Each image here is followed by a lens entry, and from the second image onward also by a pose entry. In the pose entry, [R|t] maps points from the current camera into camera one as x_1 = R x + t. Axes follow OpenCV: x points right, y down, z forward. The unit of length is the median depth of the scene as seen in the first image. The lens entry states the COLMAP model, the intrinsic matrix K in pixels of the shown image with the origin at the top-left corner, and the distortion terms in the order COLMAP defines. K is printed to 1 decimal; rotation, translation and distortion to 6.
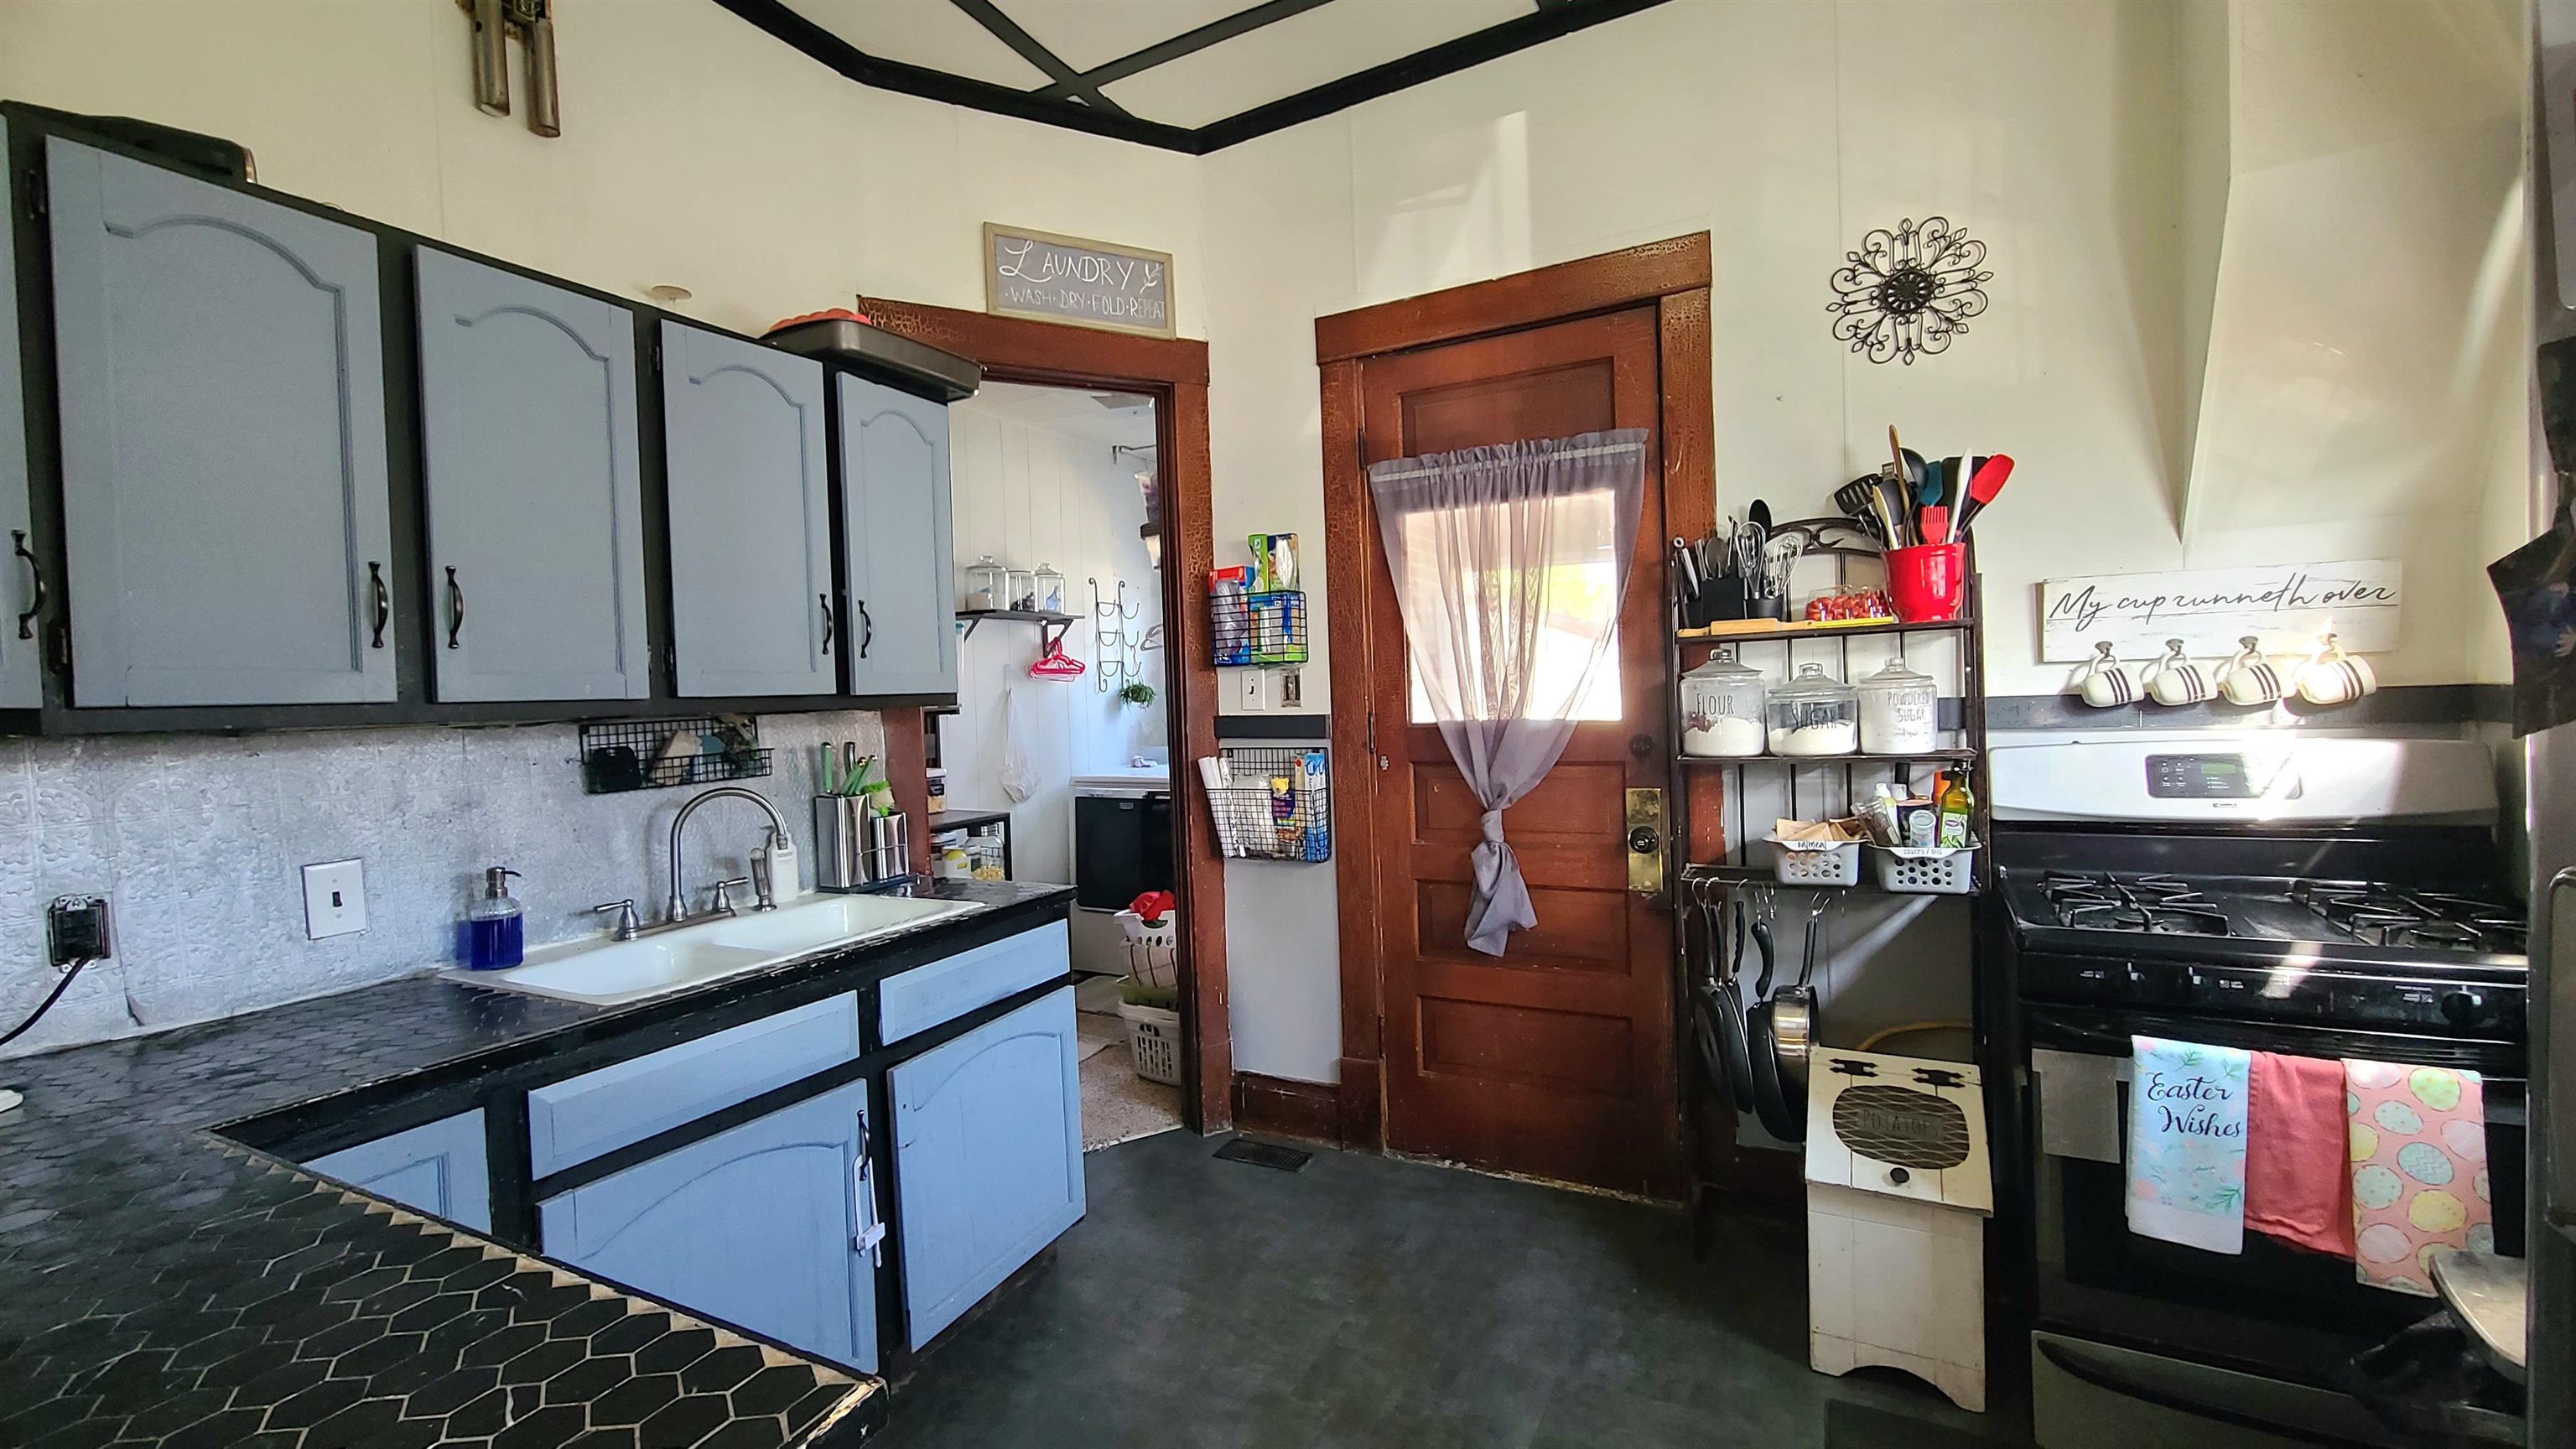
lens RADIAL K [[1049.4, 0, 1304.2], [0, 1049.4, 721.7], [0, 0, 1]] dist [-0.000215, -0.000113]
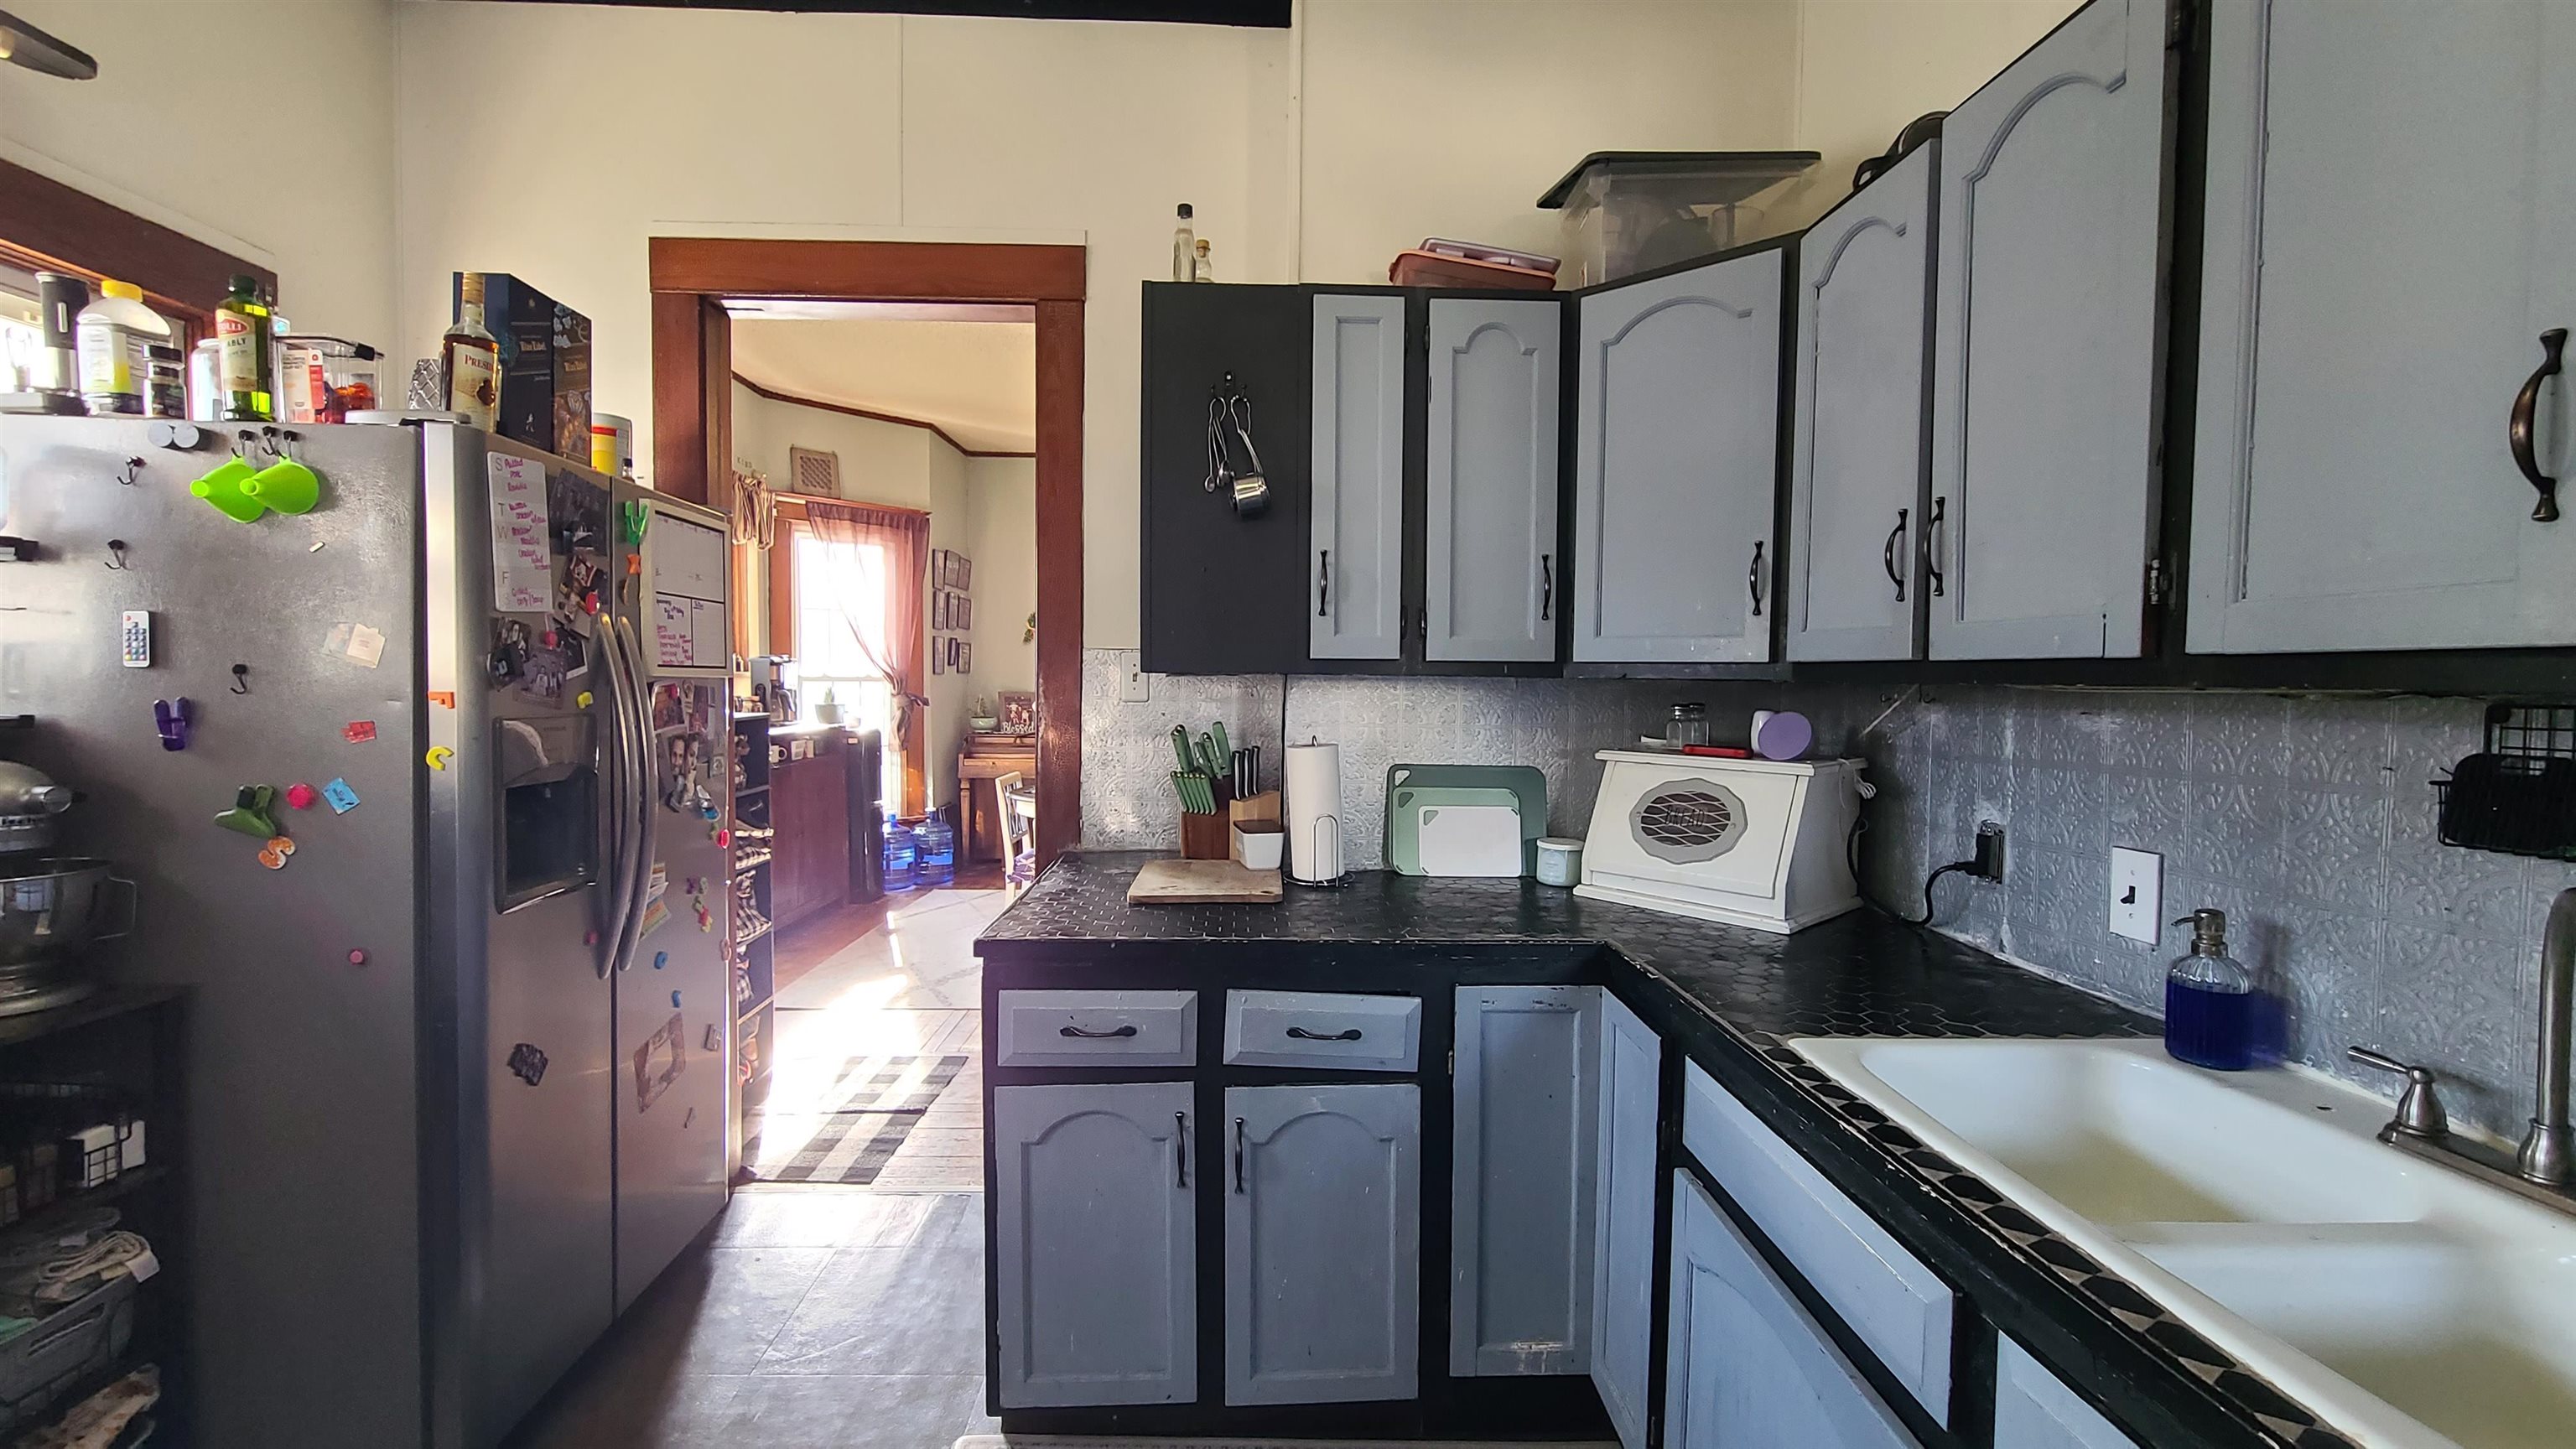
lens RADIAL K [[1049.4, 0, 1281.7], [0, 1049.4, 726.0], [0, 0, 1]] dist [-0.000215, -0.000113]
pose [[-0.876682, 0.049691, -0.478497, 0.005839], [0.018309, 0.997377, 0.070029, -0.023831], [0.480722, 0.052632, -0.875292, 0.902197]]
